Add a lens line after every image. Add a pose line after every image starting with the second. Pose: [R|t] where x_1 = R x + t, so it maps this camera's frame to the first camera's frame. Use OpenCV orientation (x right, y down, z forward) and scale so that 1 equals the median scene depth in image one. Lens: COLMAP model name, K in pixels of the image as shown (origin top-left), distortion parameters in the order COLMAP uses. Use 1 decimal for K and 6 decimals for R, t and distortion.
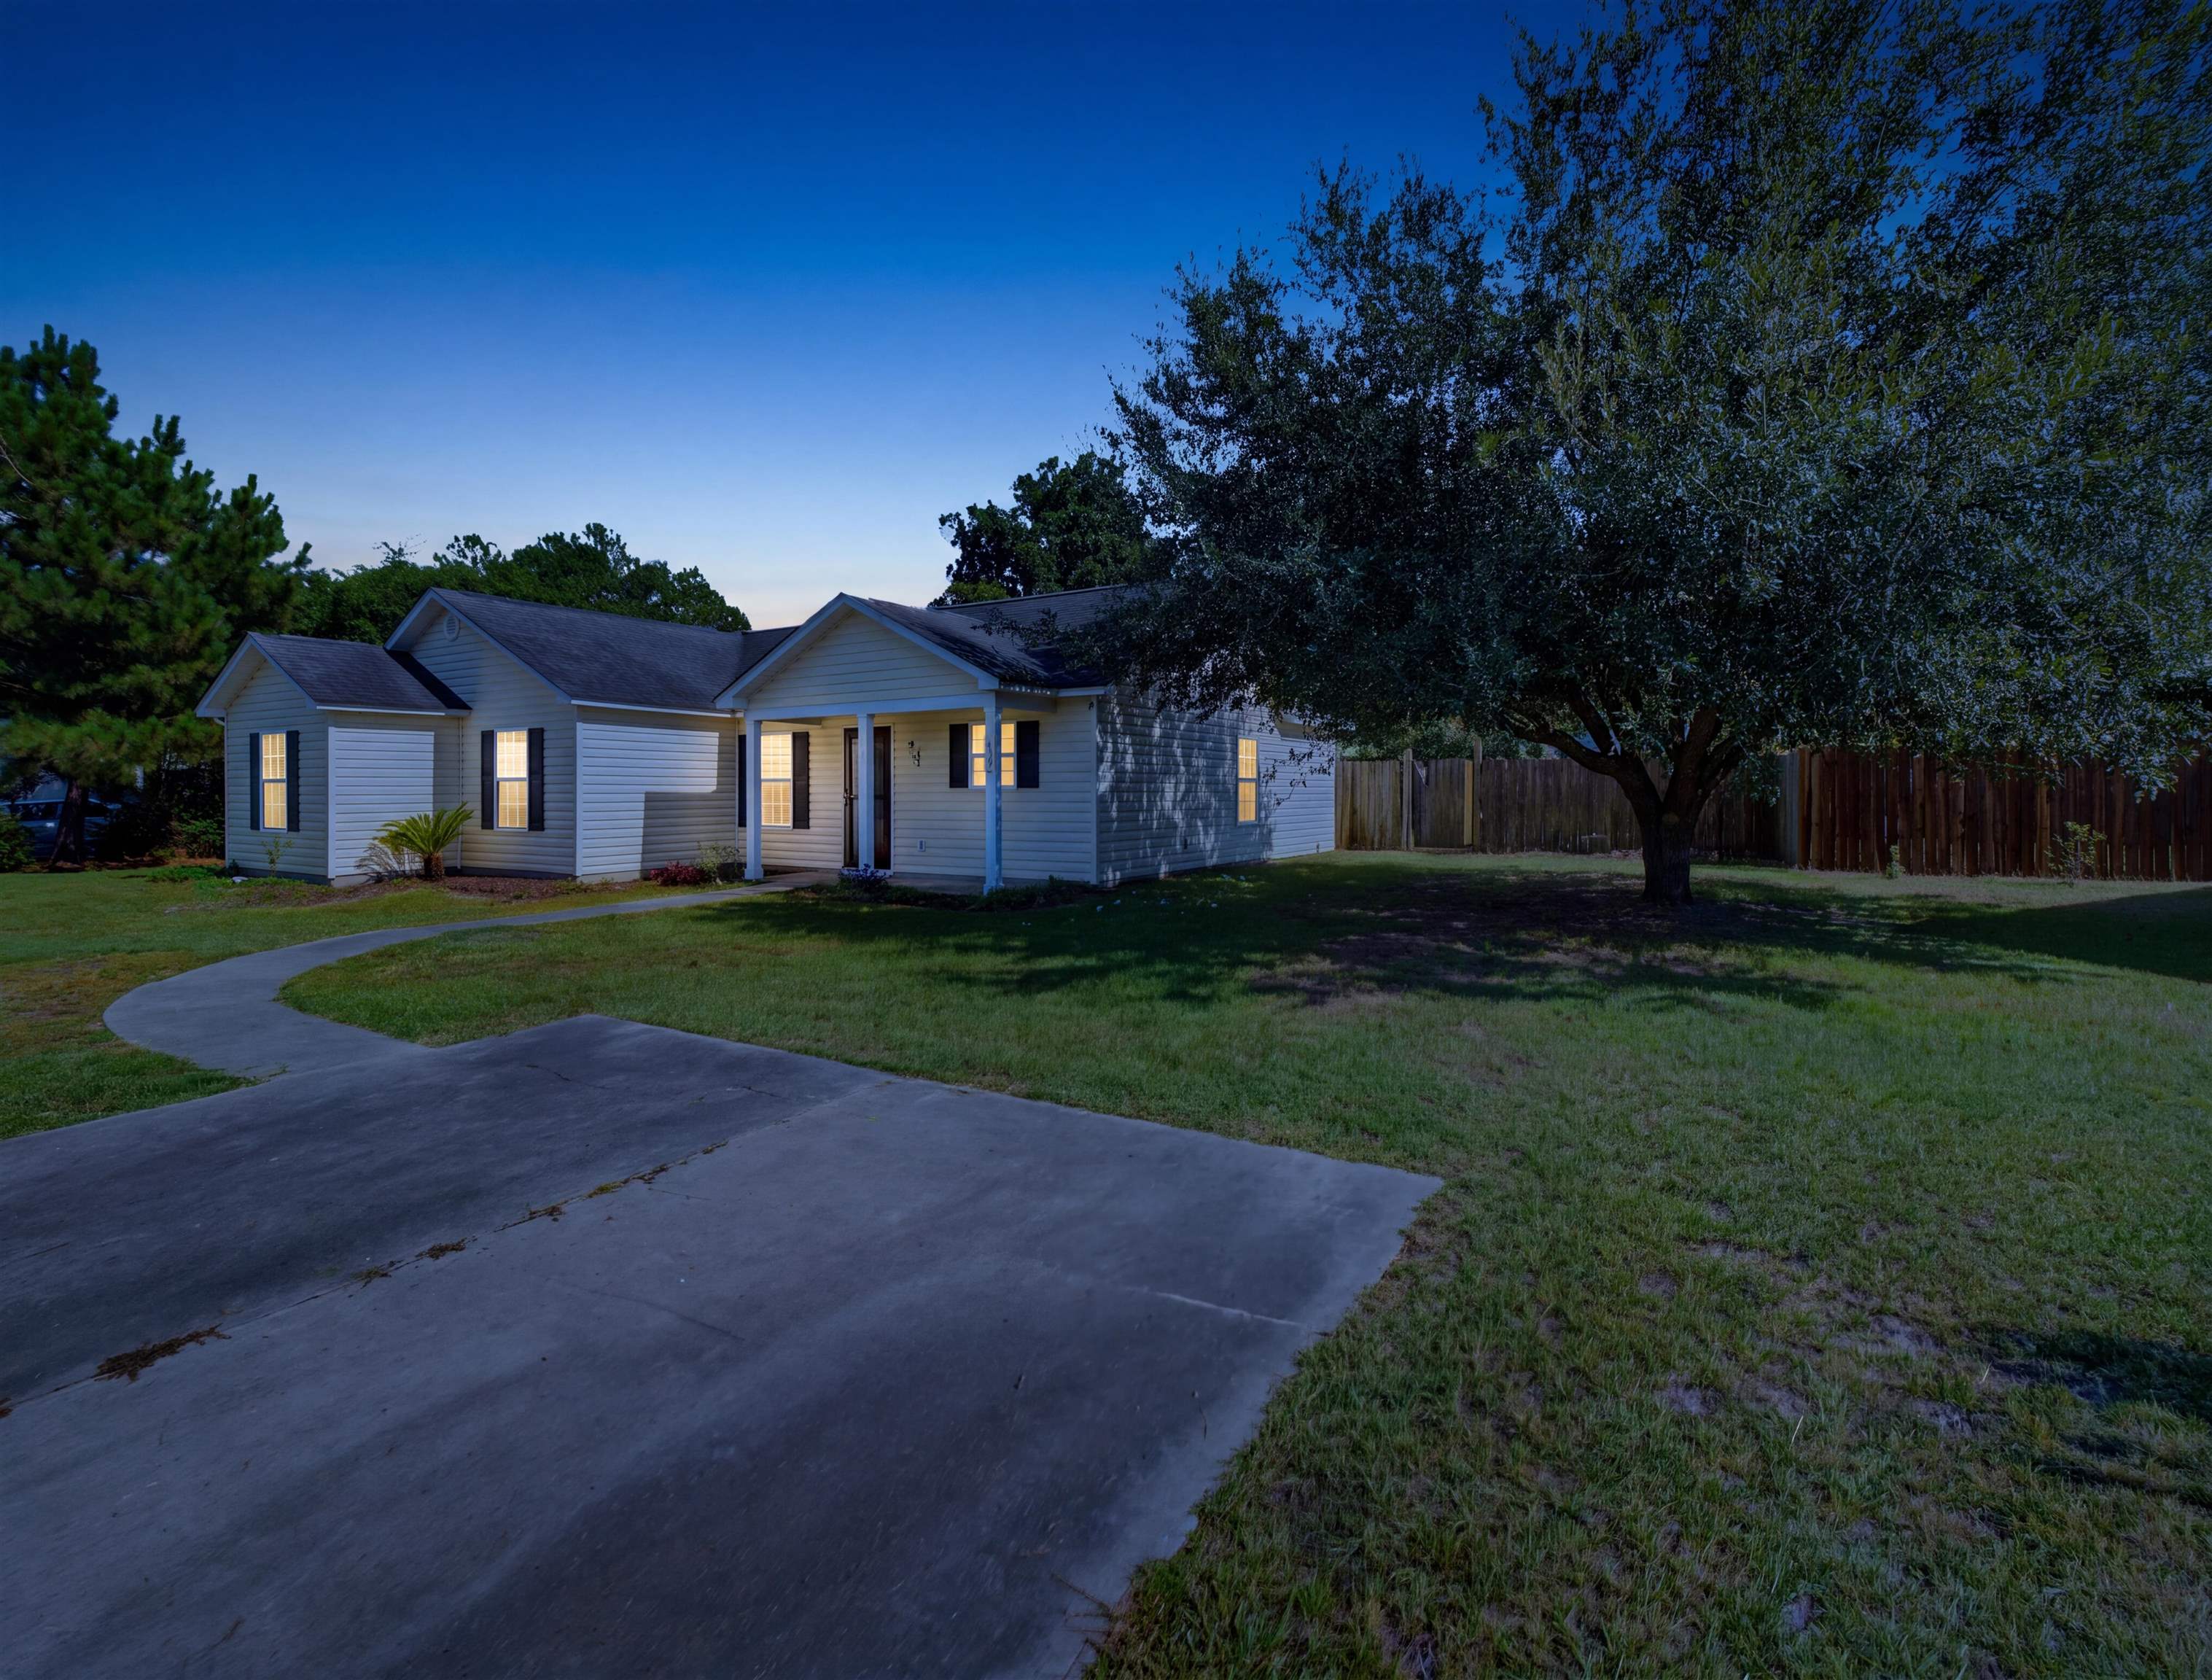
lens RADIAL K [[1074.9, 0, 1078.6], [0, 1074.9, 803.8], [0, 0, 1]] dist [0.002853, -0.000174]
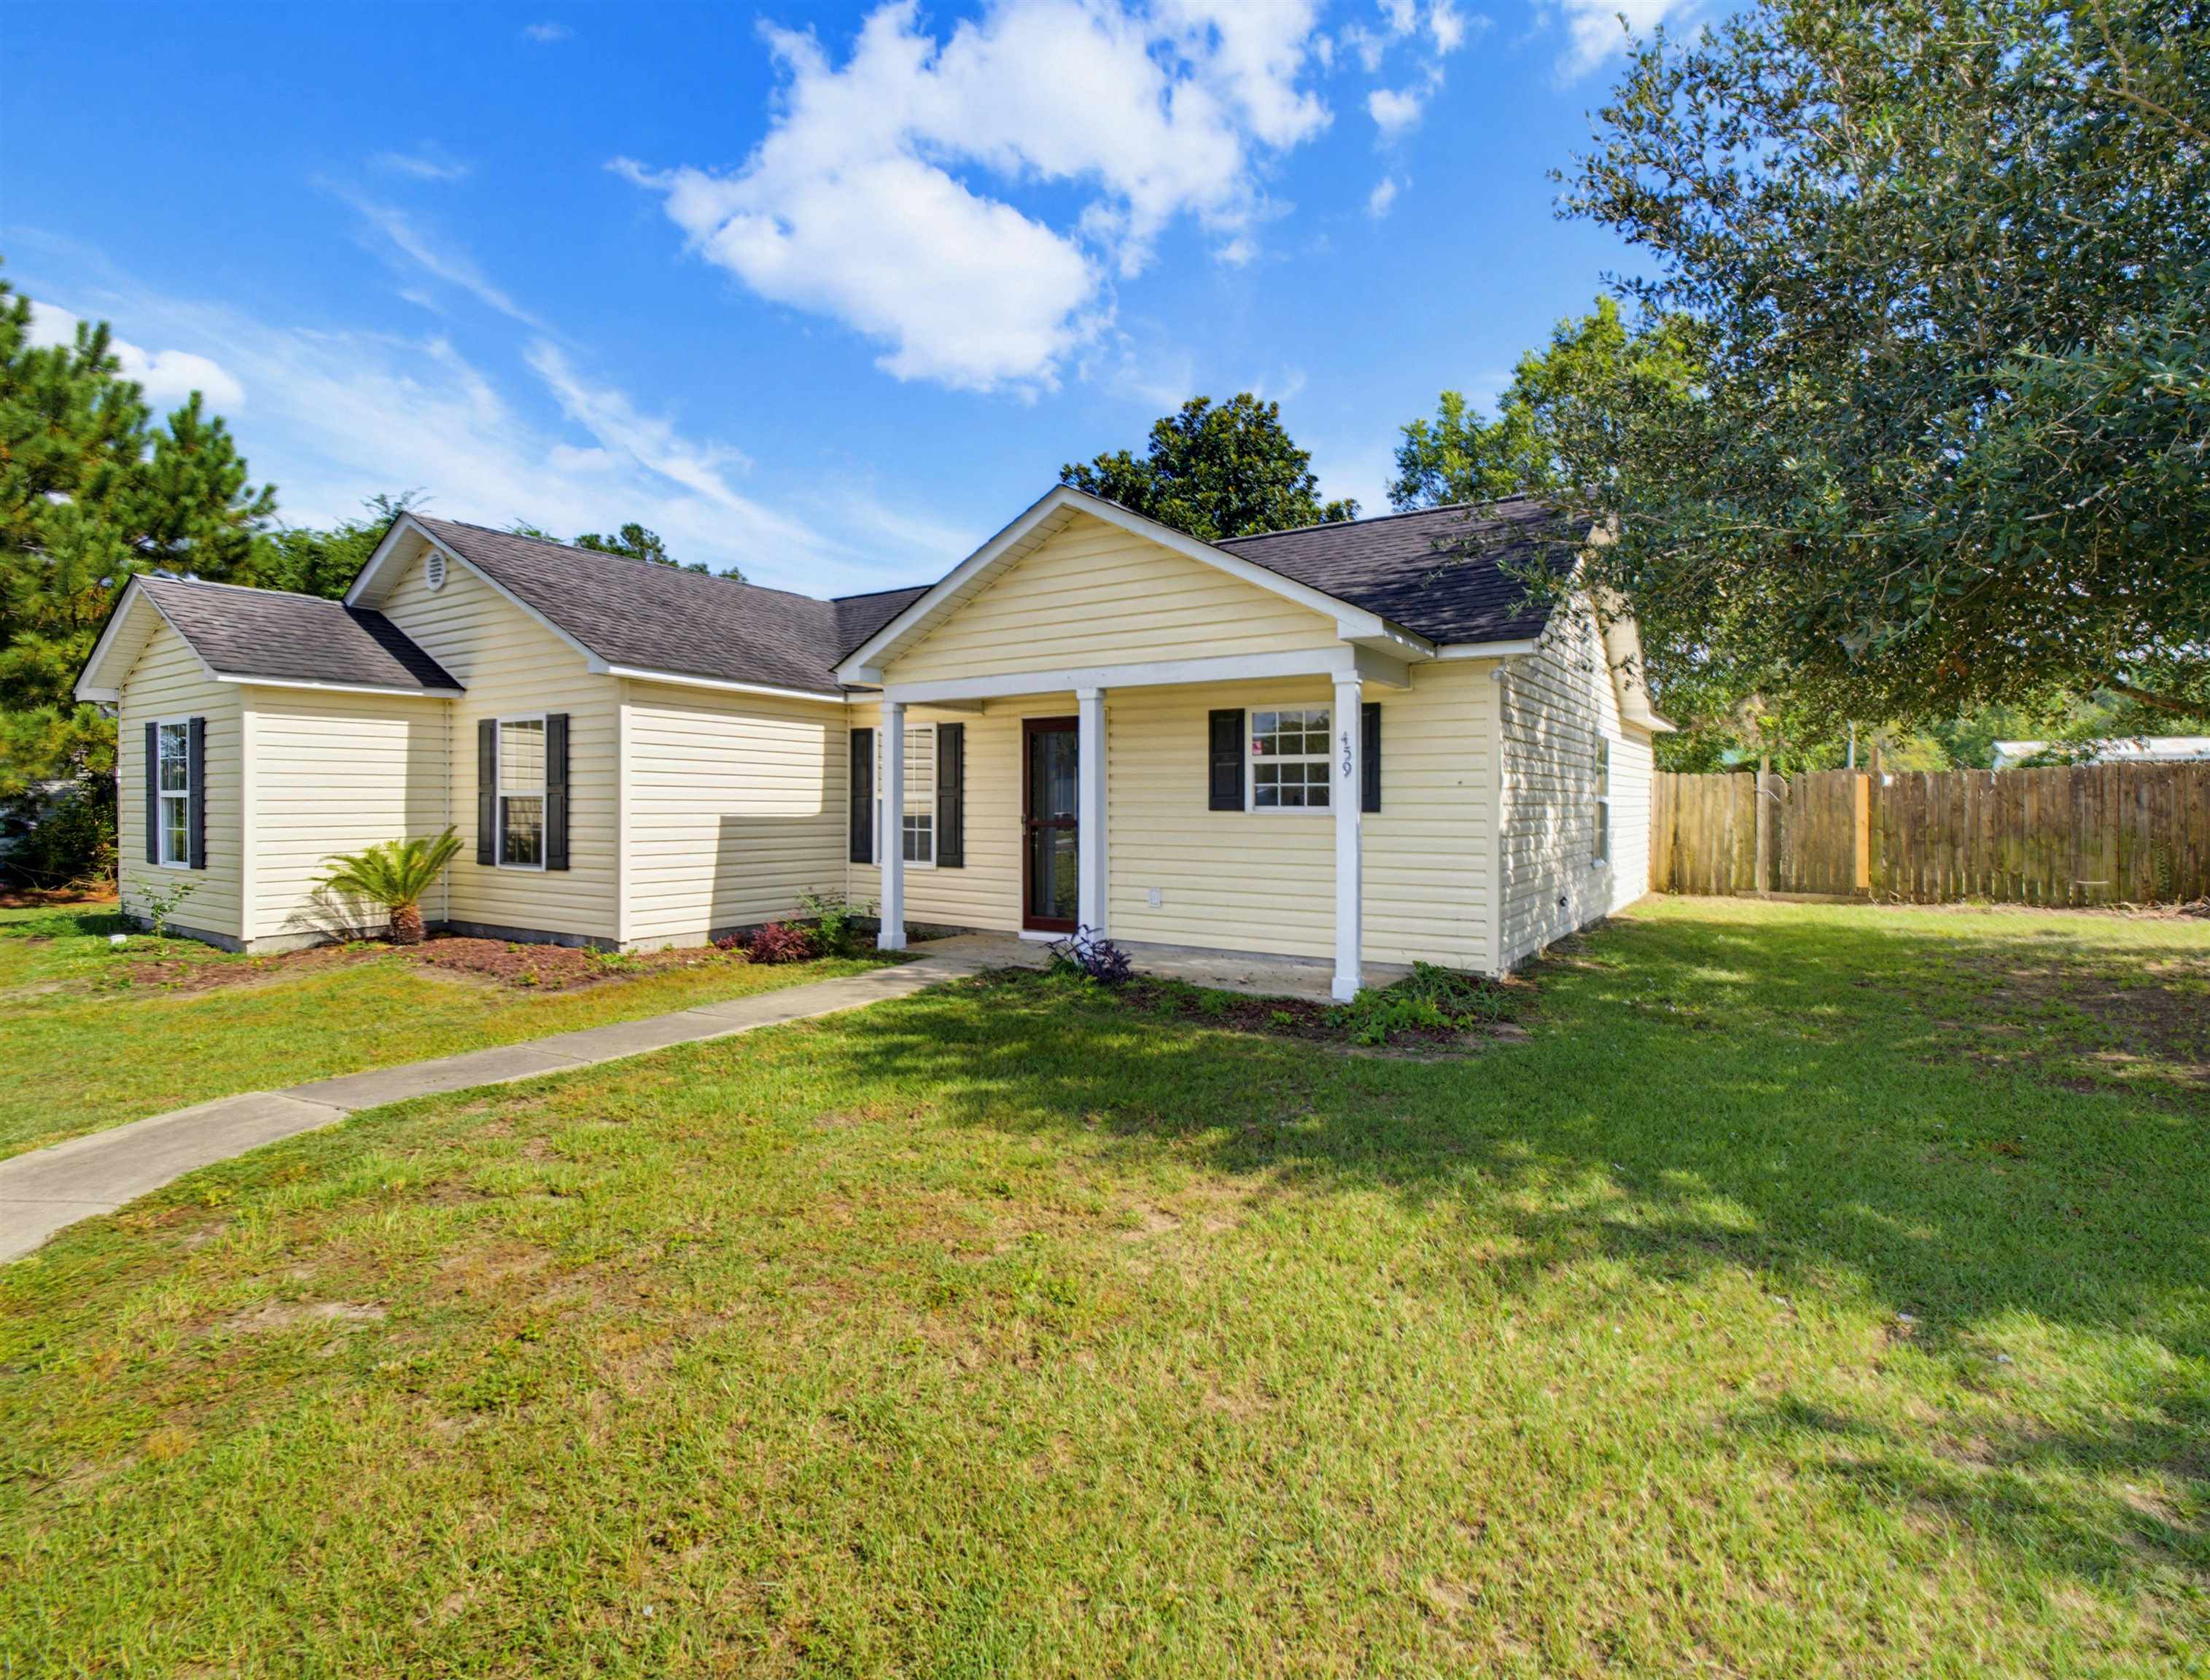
lens RADIAL K [[1073.9, 0, 1103.9], [0, 1073.9, 825.8], [0, 0, 1]] dist [0.002853, -0.000174]
pose [[0.999960, 0.005278, -0.007247, -0.152359], [-0.005220, 0.999955, 0.007950, -0.008857], [0.007288, -0.007912, 0.999942, 0.318537]]
